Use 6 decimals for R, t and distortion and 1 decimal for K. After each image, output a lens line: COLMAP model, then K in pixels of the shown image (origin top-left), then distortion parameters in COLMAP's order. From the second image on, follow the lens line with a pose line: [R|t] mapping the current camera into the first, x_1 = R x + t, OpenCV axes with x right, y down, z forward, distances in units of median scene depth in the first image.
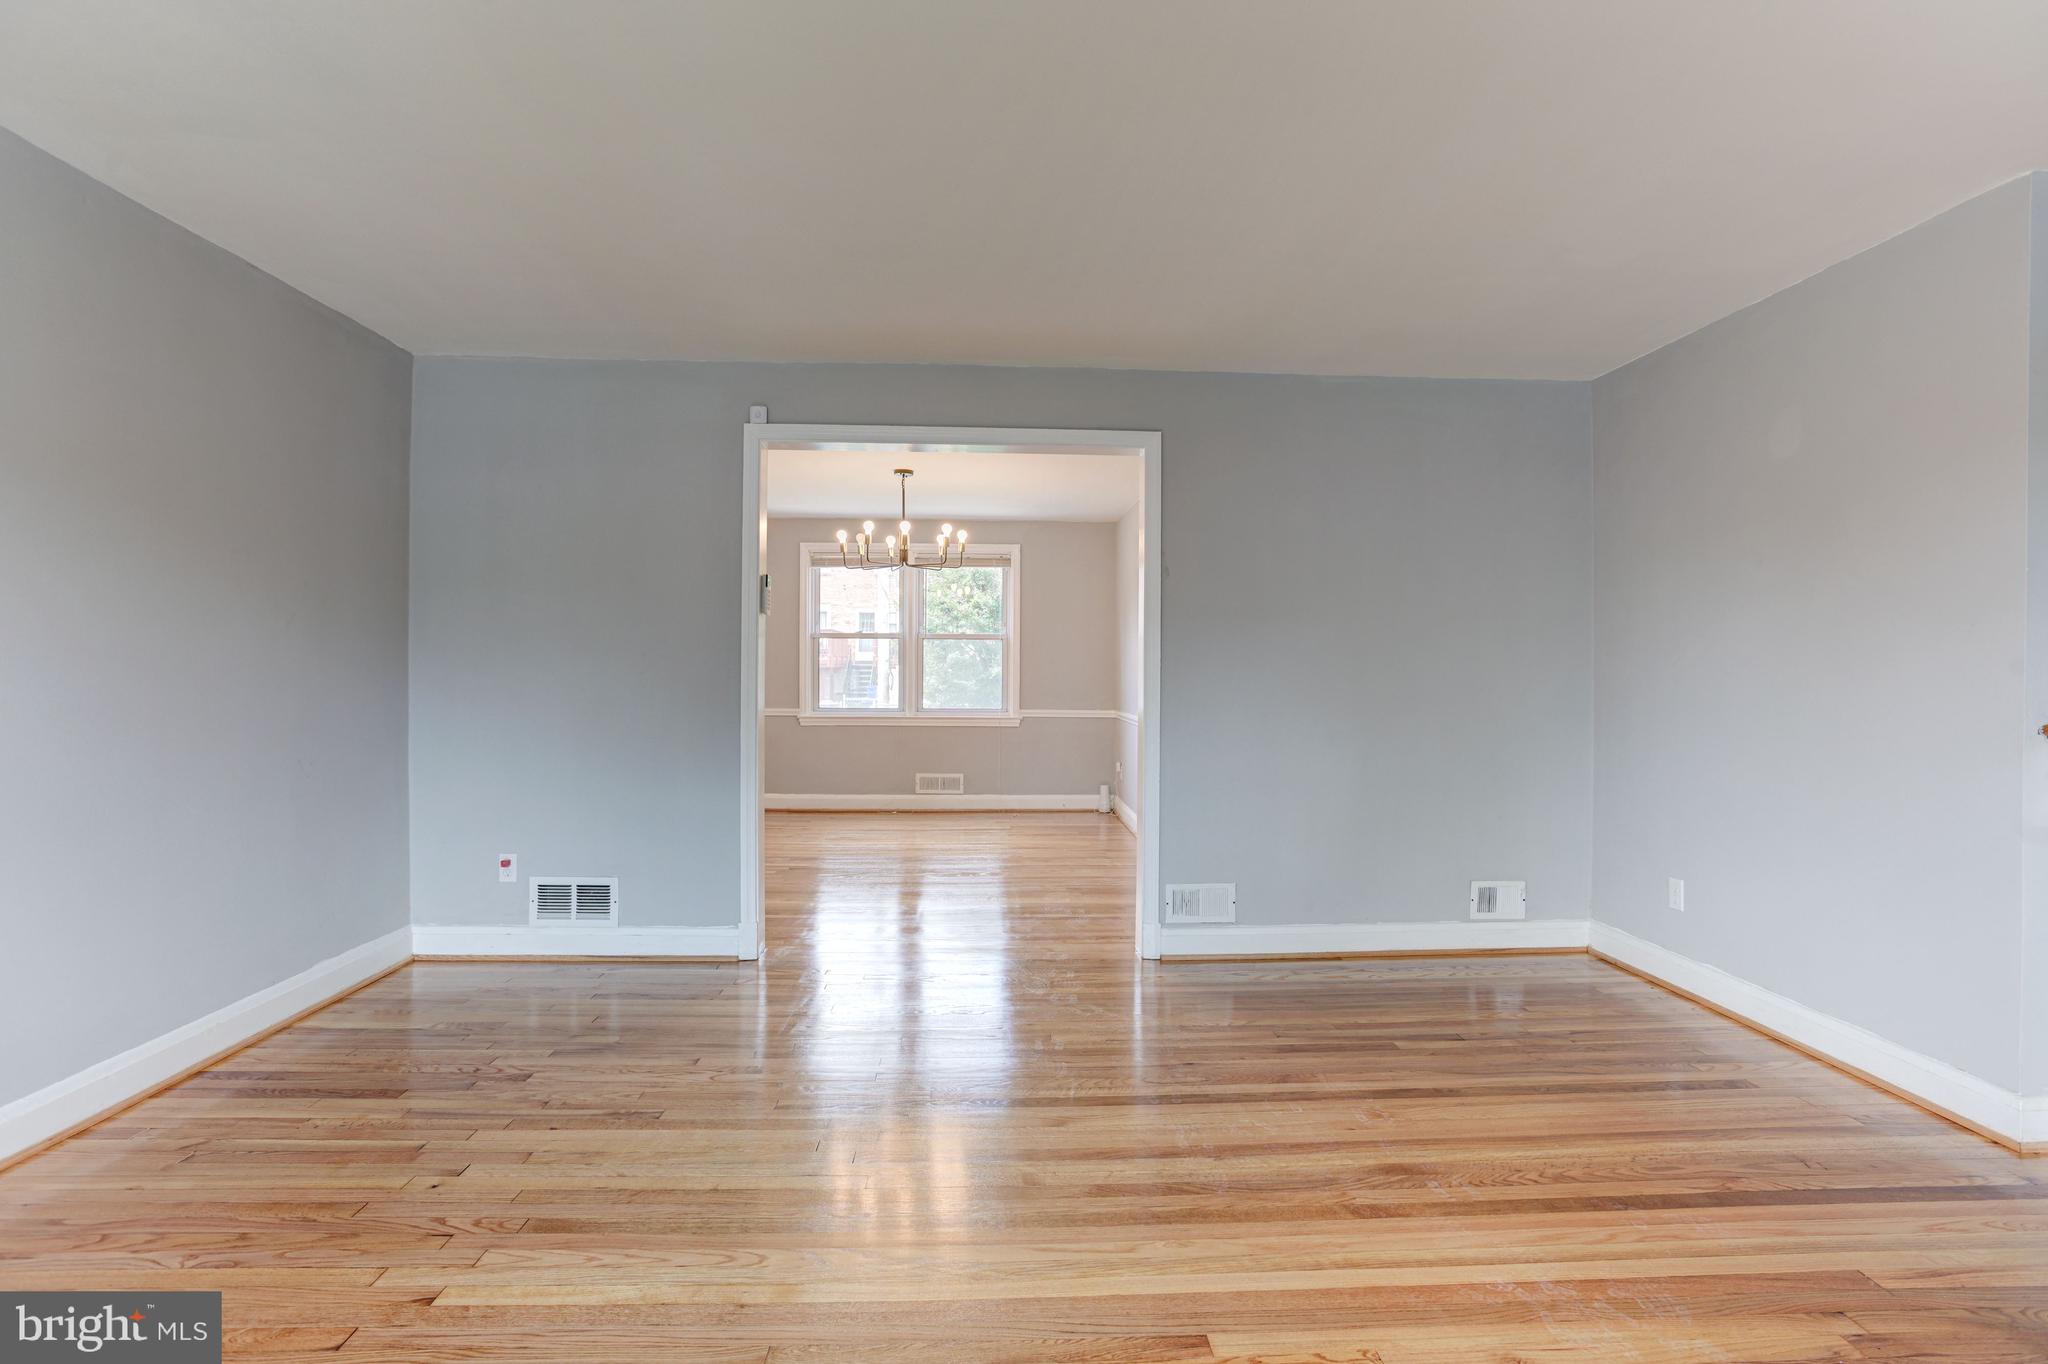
lens RADIAL K [[980.3, 0, 1024.5], [0, 980.3, 676.1], [0, 0, 1]] dist [-0.054579, 0.024440]
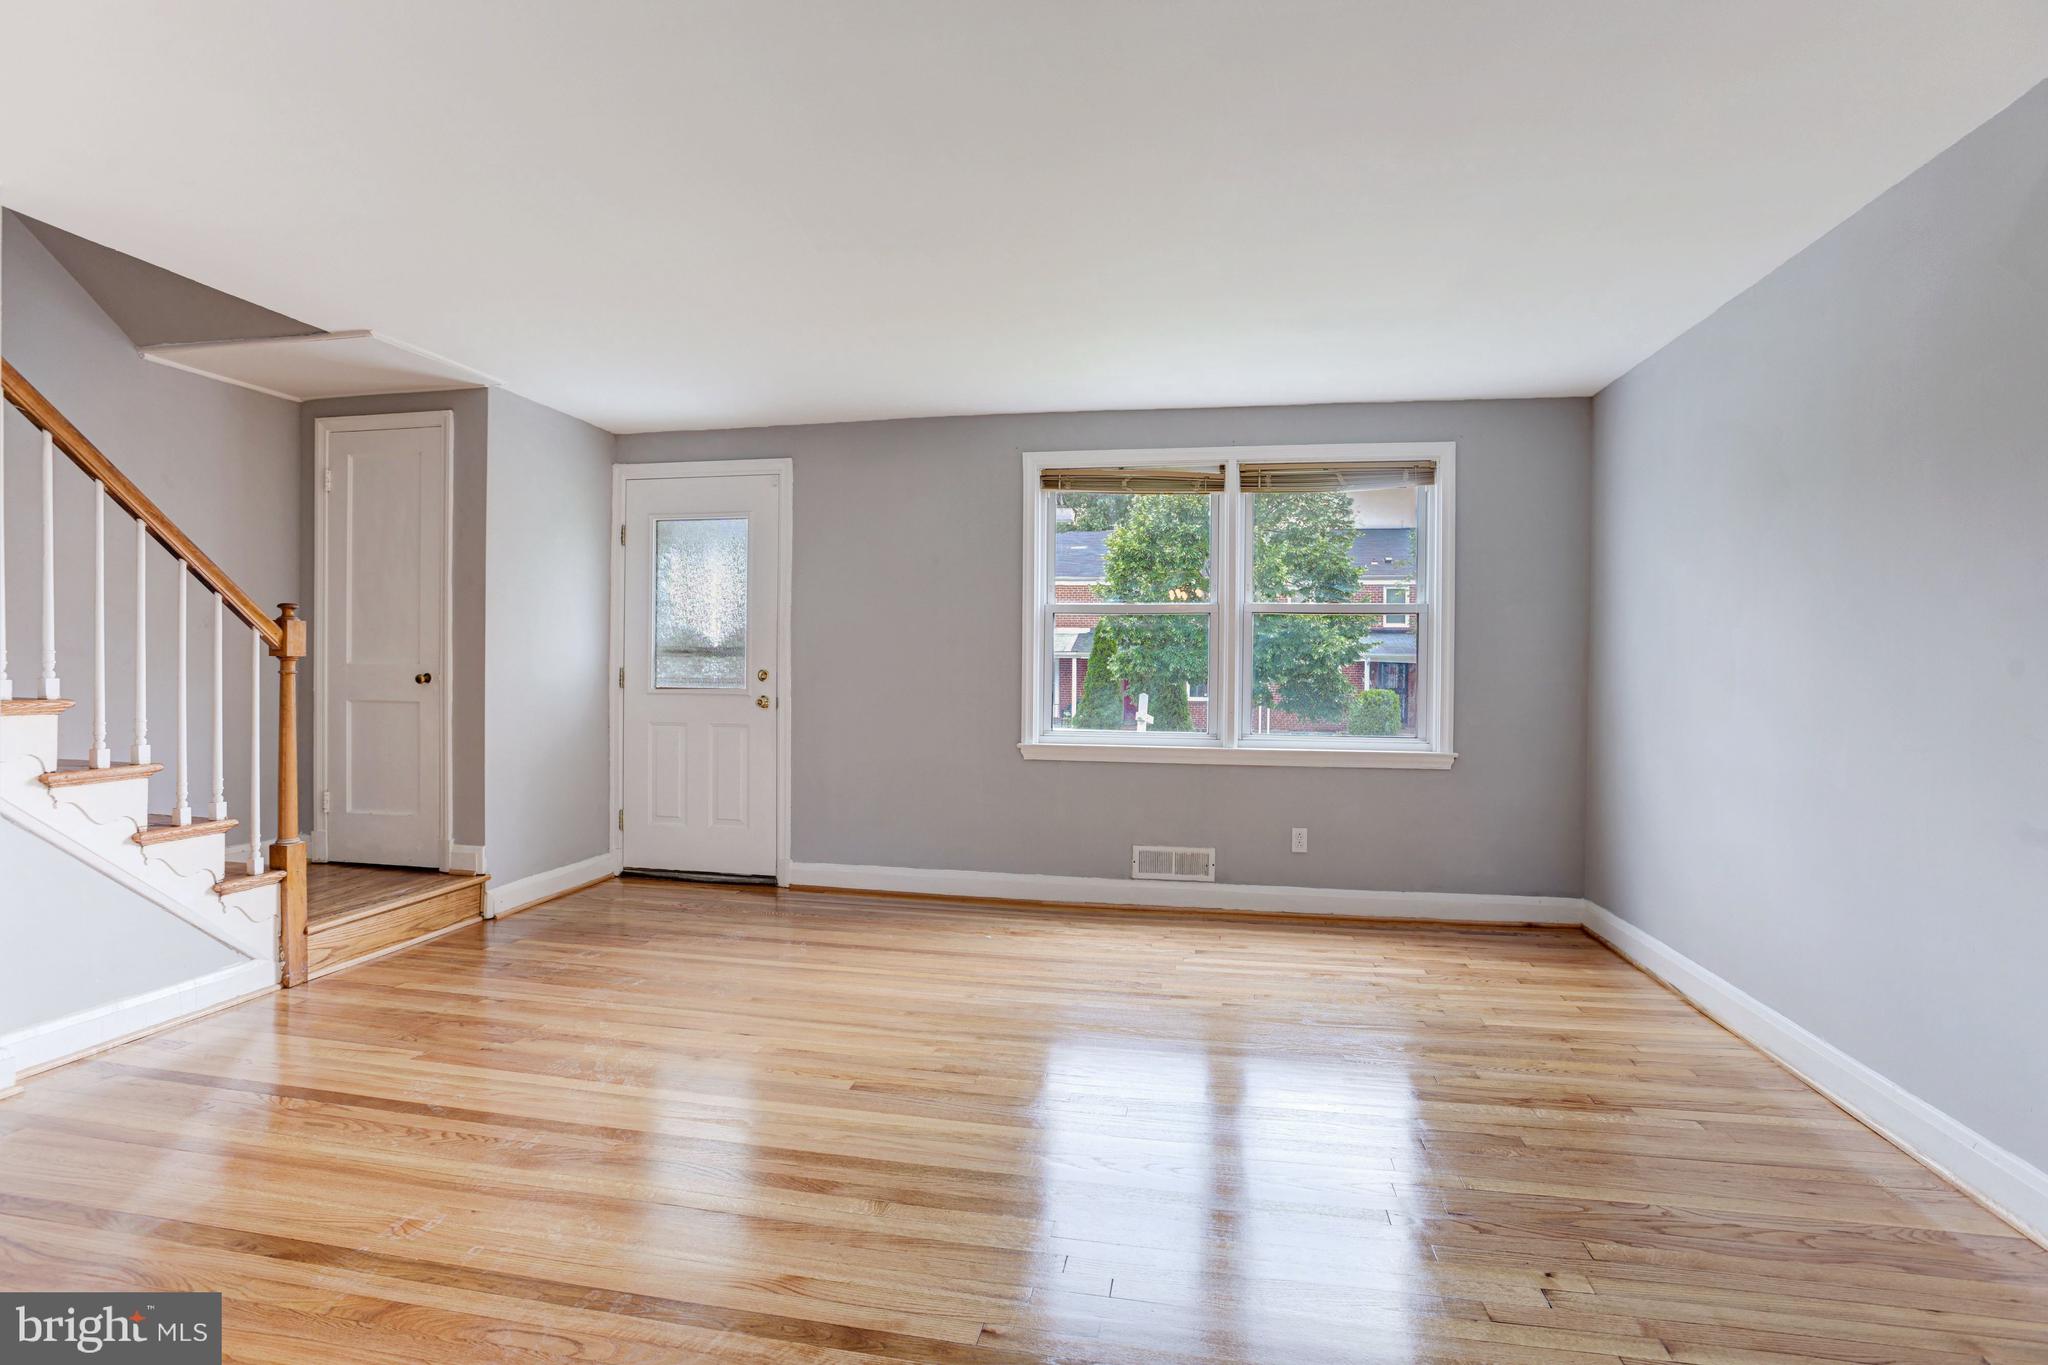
lens RADIAL K [[976.2, 0, 1023.9], [0, 976.2, 677.3], [0, 0, 1]] dist [-0.054445, 0.023909]
pose [[-0.973085, -0.017387, 0.229788, -0.190166], [-0.014794, 0.999806, 0.012998, -0.004143], [-0.229969, 0.009249, -0.973154, 1.069774]]
